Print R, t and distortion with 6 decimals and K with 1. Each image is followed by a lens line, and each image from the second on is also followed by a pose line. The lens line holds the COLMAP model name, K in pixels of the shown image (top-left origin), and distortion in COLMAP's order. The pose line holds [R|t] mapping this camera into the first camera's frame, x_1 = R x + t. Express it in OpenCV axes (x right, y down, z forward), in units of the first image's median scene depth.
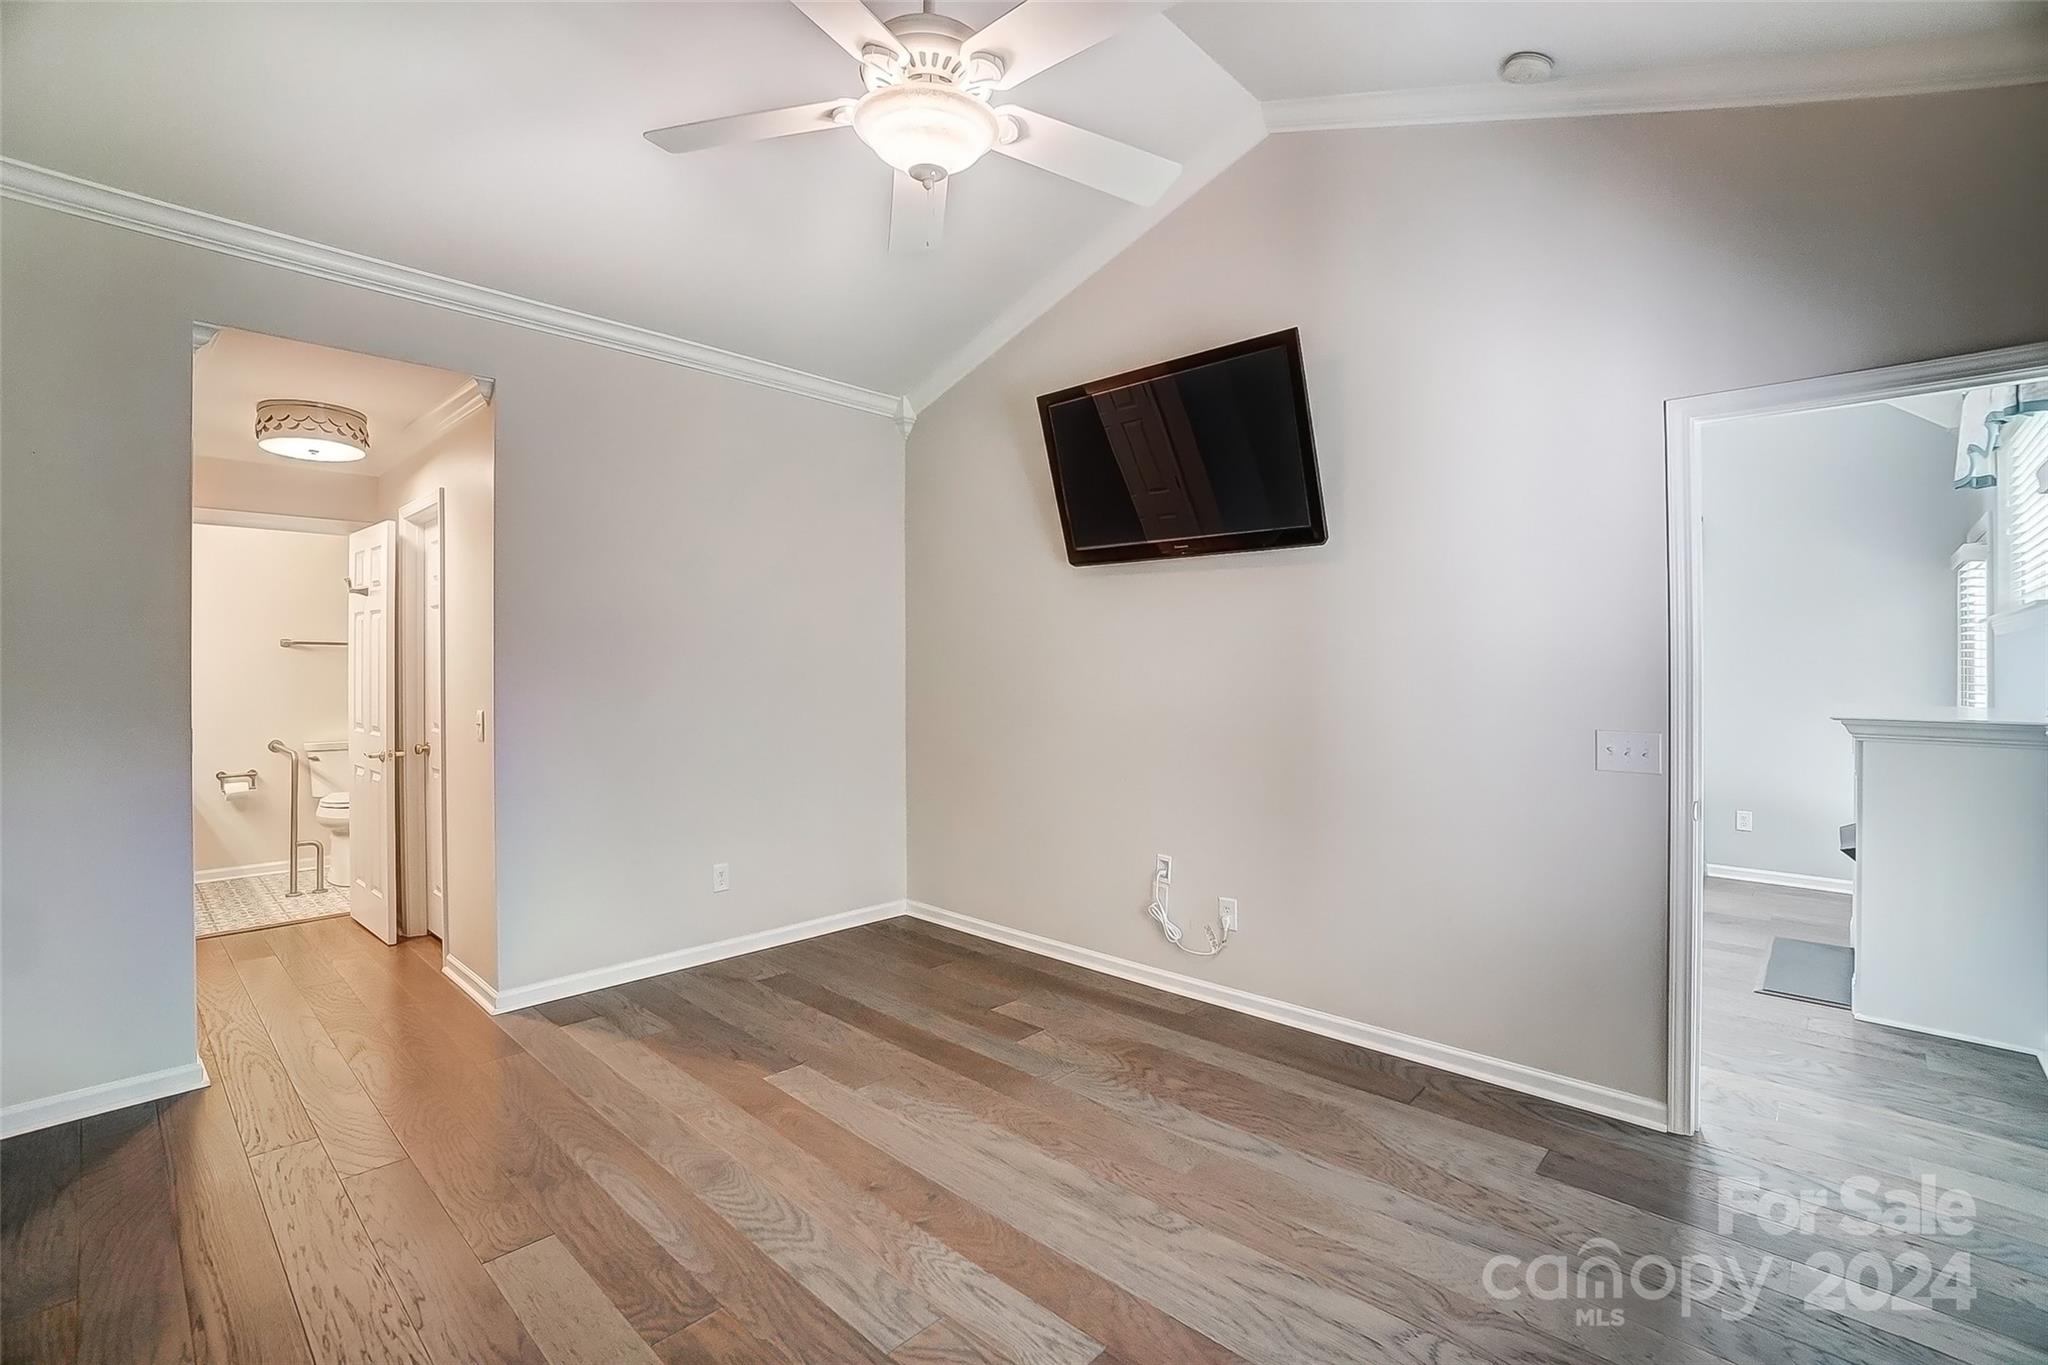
lens RADIAL K [[905.9, 0, 991.7], [0, 905.9, 666.0], [0, 0, 1]] dist [-0.048663, 0.000254]
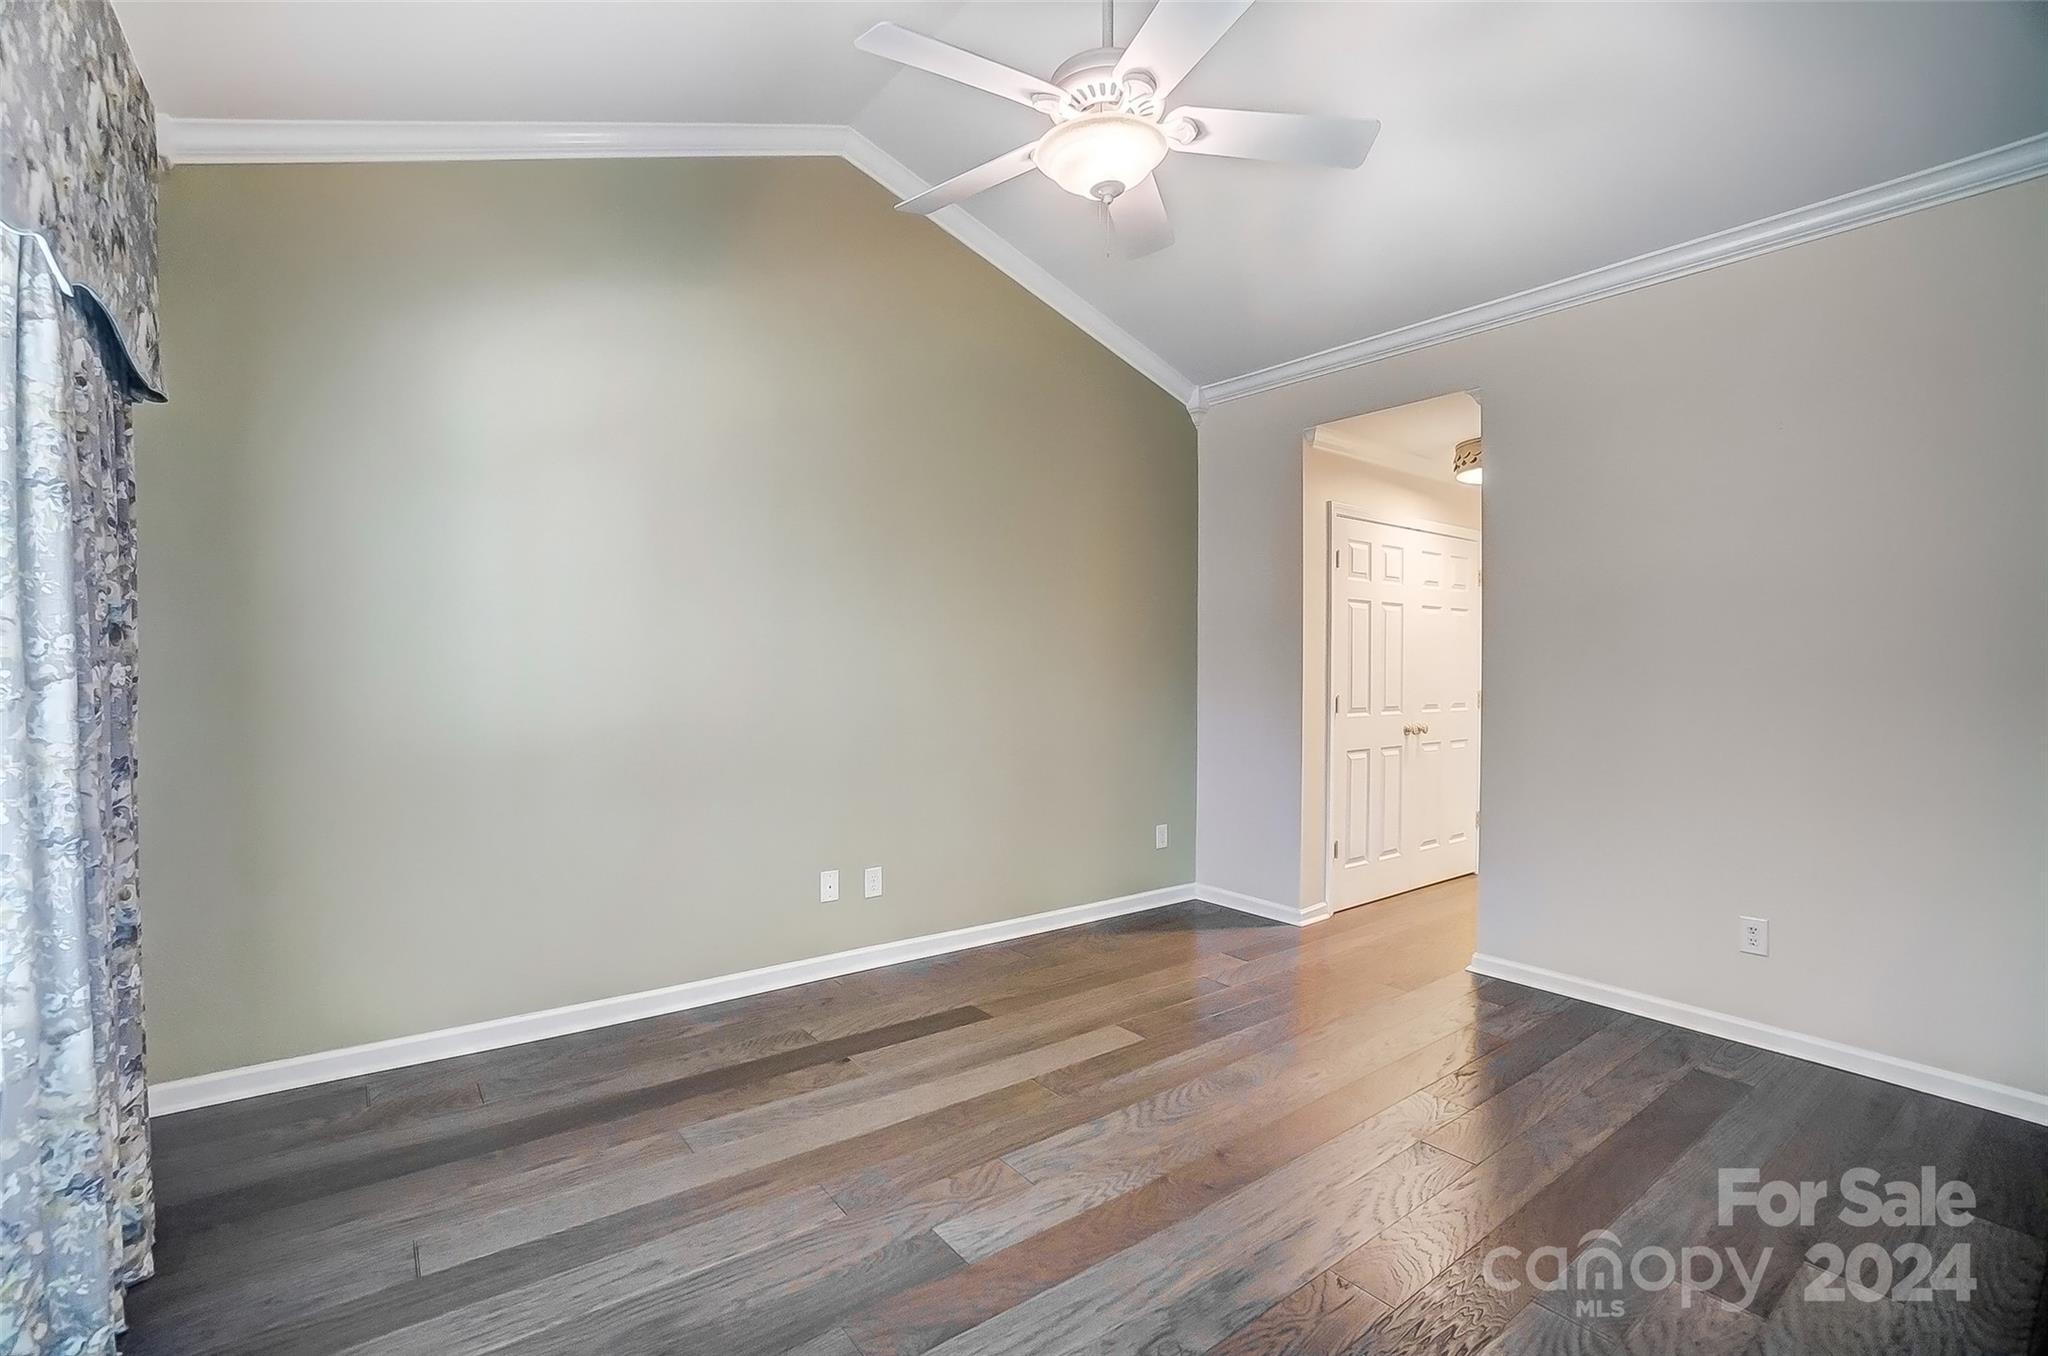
lens RADIAL K [[919.5, 0, 1014.4], [0, 919.5, 667.7], [0, 0, 1]] dist [-0.062385, 0.021383]
pose [[-0.161425, 0.004522, -0.986875, 0.921050], [-0.002681, 0.999984, 0.005021, 0.028634], [0.986881, 0.003457, -0.161411, 0.938189]]
